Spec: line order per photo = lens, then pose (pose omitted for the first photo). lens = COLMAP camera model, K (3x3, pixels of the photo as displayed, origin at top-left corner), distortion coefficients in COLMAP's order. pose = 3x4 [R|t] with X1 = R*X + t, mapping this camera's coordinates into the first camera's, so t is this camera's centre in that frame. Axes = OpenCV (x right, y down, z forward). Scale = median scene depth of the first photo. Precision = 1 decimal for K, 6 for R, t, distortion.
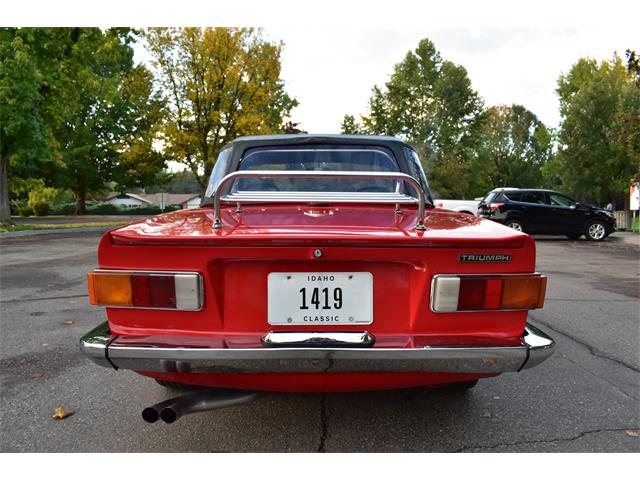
lens RADIAL K [[495.5, 0, 320.7], [0, 495.5, 240.8], [0, 0, 1]] dist [-0.101178, 0.014282]
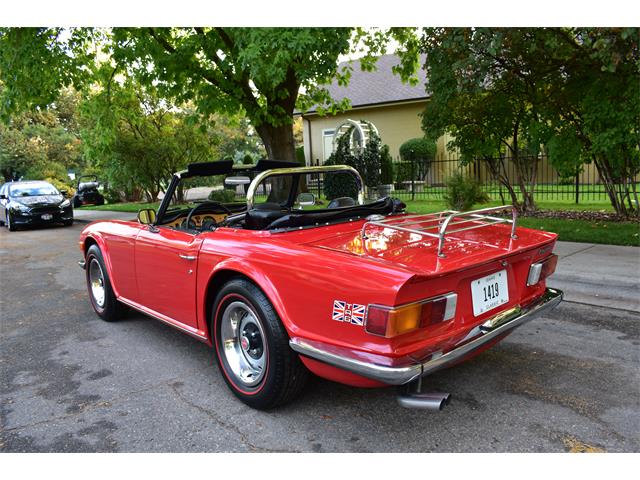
lens RADIAL K [[497.9, 0, 320.8], [0, 497.9, 240.7], [0, 0, 1]] dist [-0.099560, 0.017012]
pose [[0.751507, -0.134845, 0.645797, -1.351842], [0.091327, 0.990727, 0.100592, -0.240321], [-0.653373, -0.016617, 0.756854, 0.199247]]
